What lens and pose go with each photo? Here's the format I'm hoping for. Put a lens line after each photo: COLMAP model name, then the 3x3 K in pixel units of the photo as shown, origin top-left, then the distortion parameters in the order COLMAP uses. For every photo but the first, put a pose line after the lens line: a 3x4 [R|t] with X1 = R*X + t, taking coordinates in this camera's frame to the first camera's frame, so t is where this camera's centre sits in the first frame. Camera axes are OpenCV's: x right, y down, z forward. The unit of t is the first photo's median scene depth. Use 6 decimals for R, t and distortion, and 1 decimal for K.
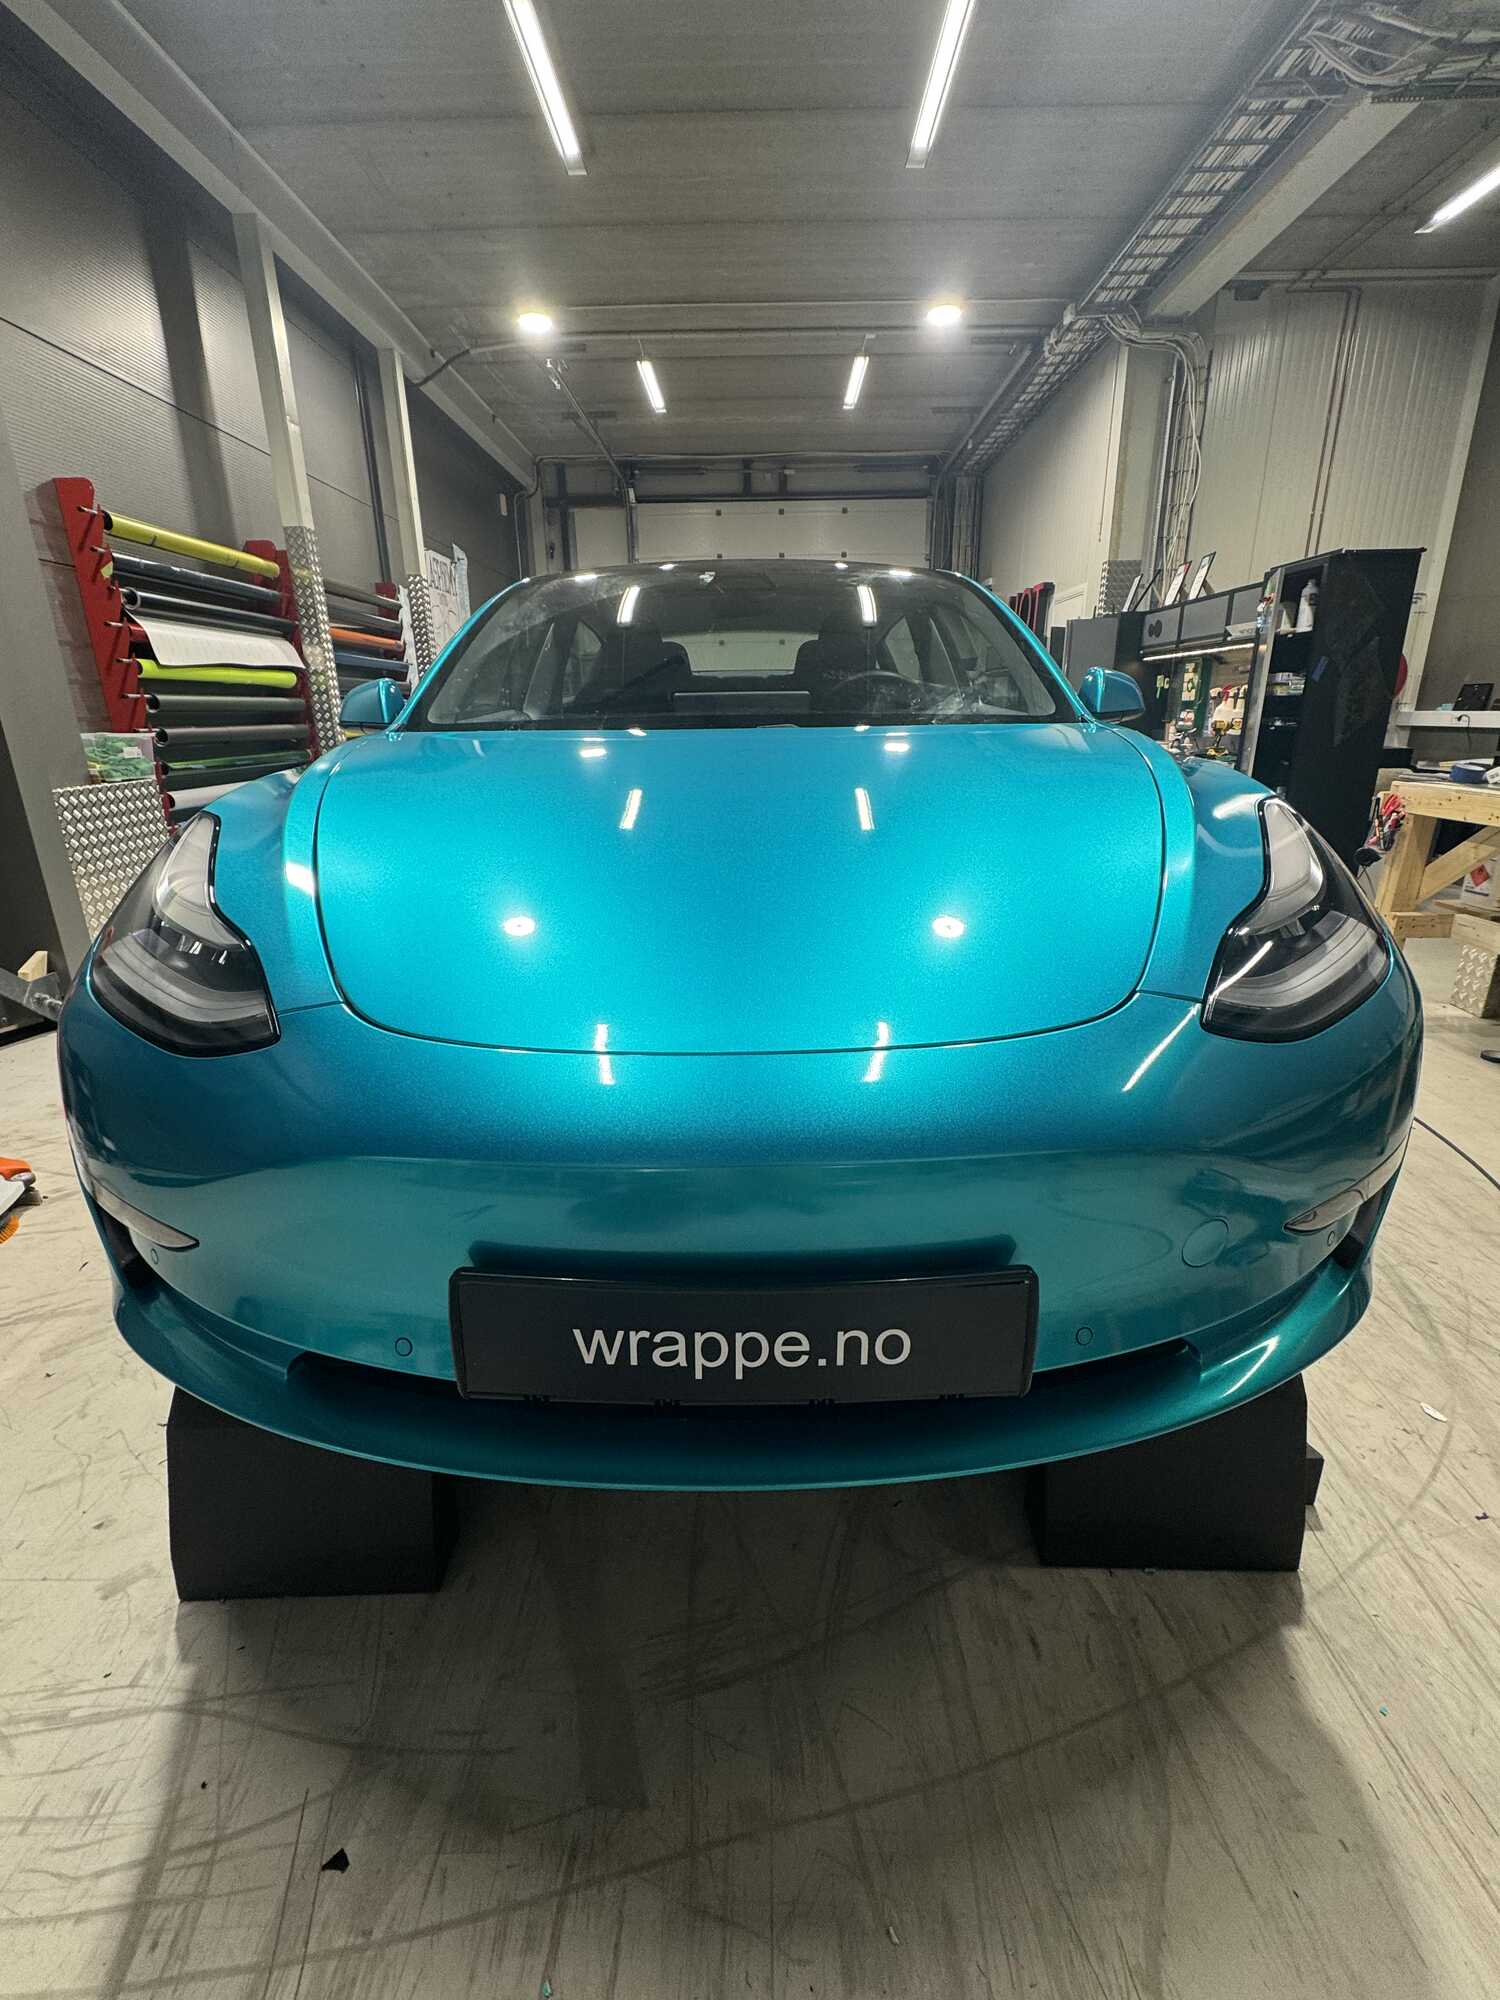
lens RADIAL K [[867.0, 0, 756.3], [0, 867.0, 994.1], [0, 0, 1]] dist [-0.000810, -0.001124]
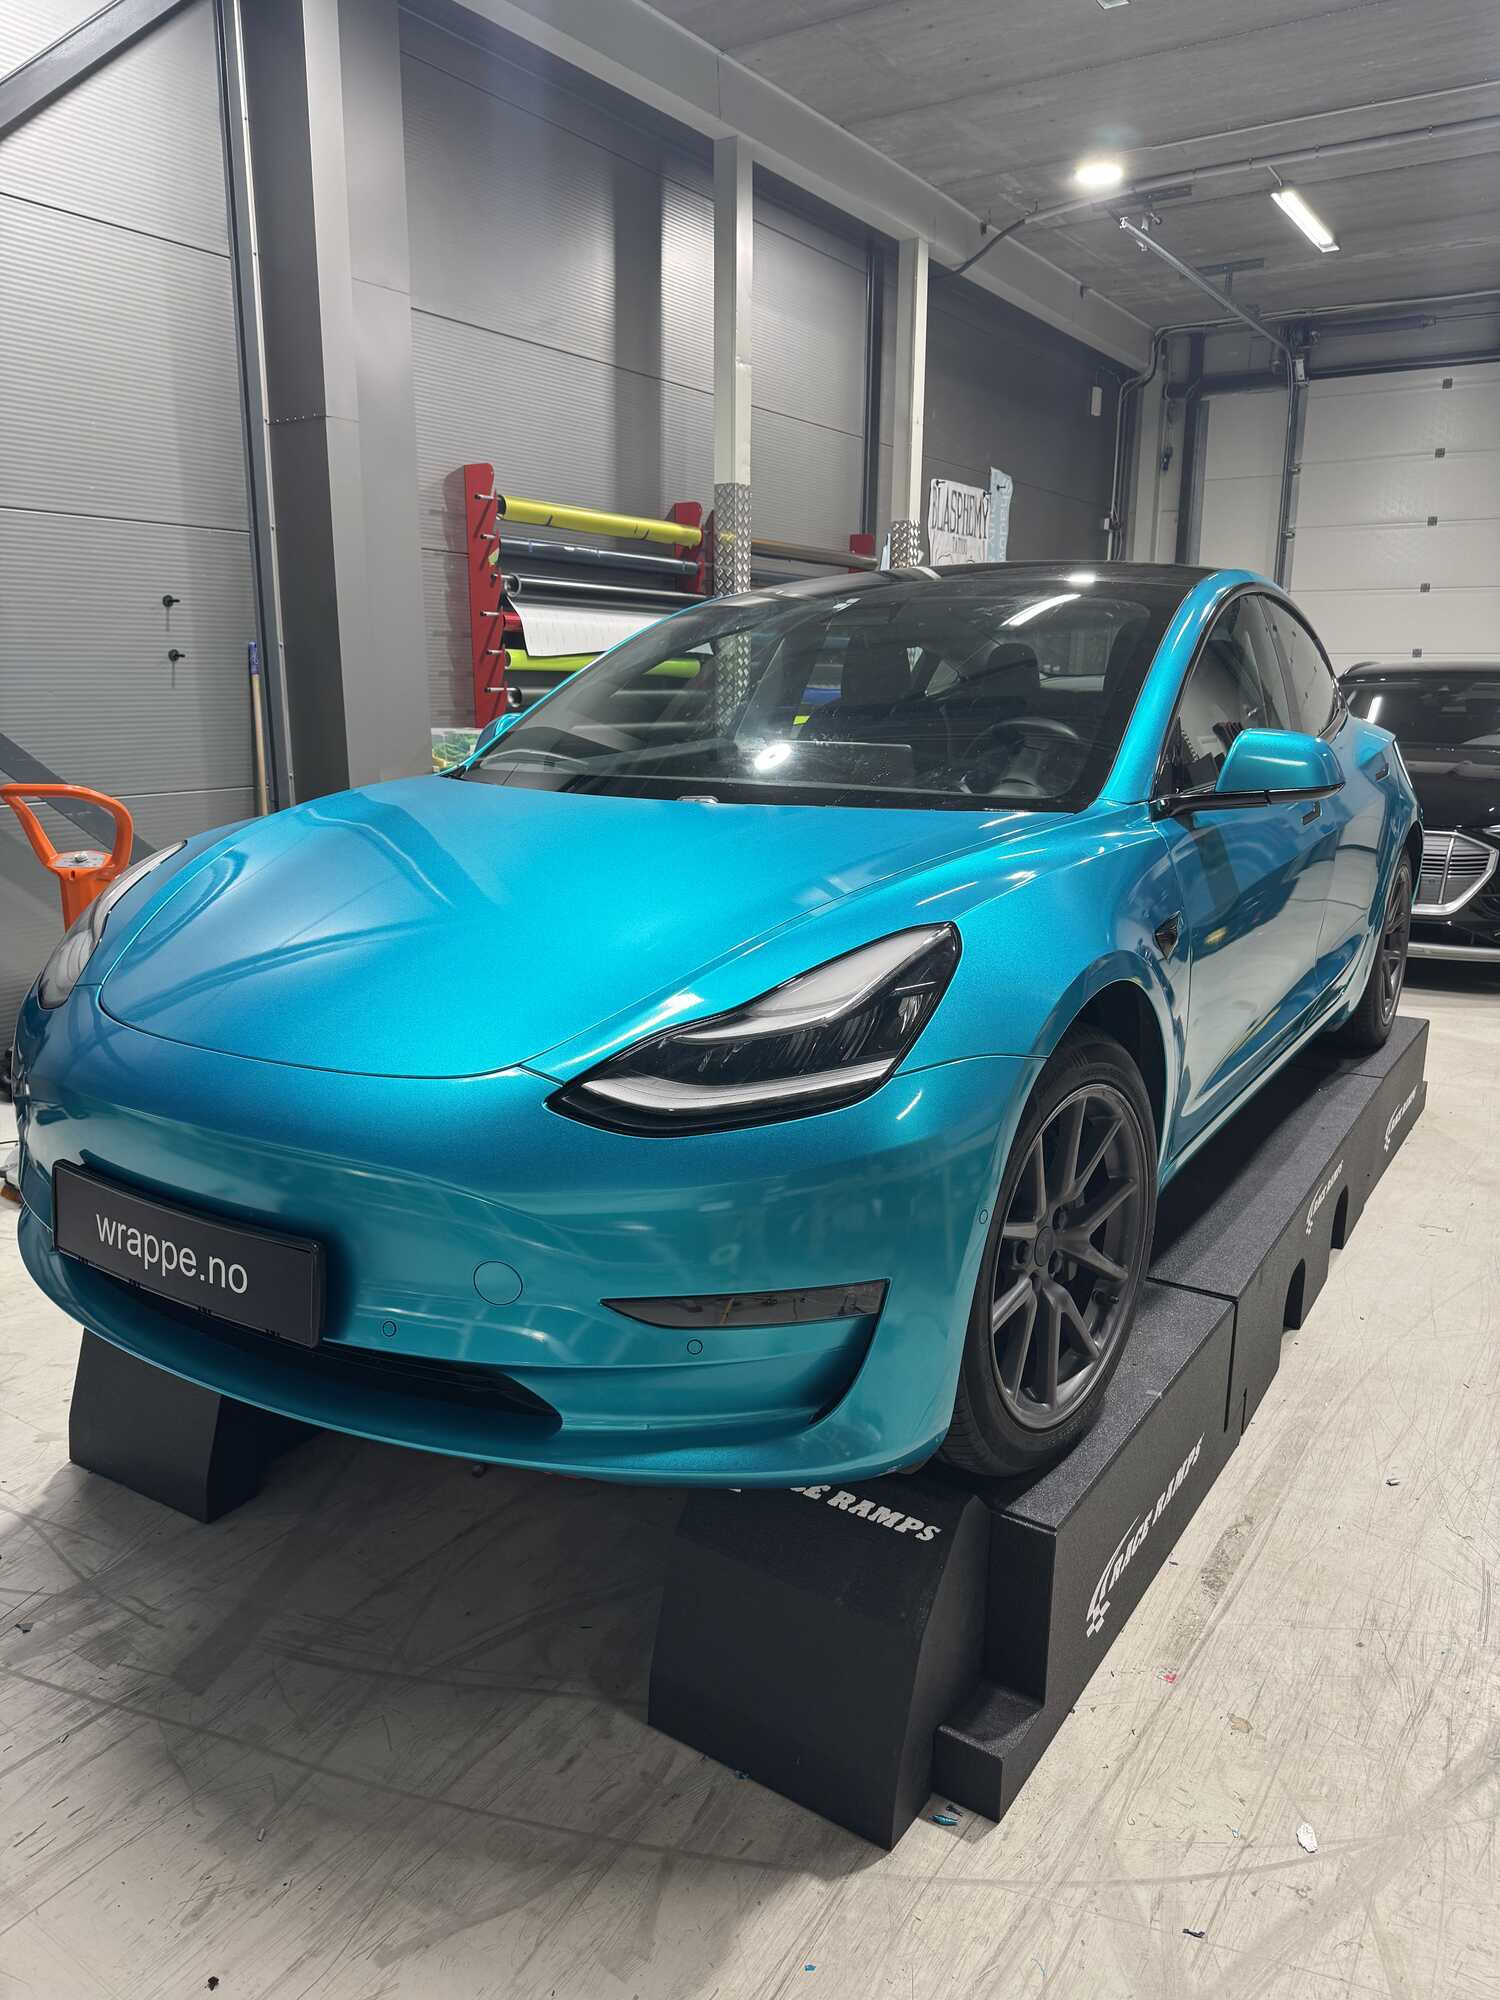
lens RADIAL K [[1414.7, 0, 757.2], [0, 1414.7, 1009.5], [0, 0, 1]] dist [0.018123, -0.024472]
pose [[0.842337, 0.142261, -0.519836, 0.336257], [-0.185164, 0.982211, -0.031242, -0.015876], [0.506144, 0.122571, 0.853694, -0.094351]]
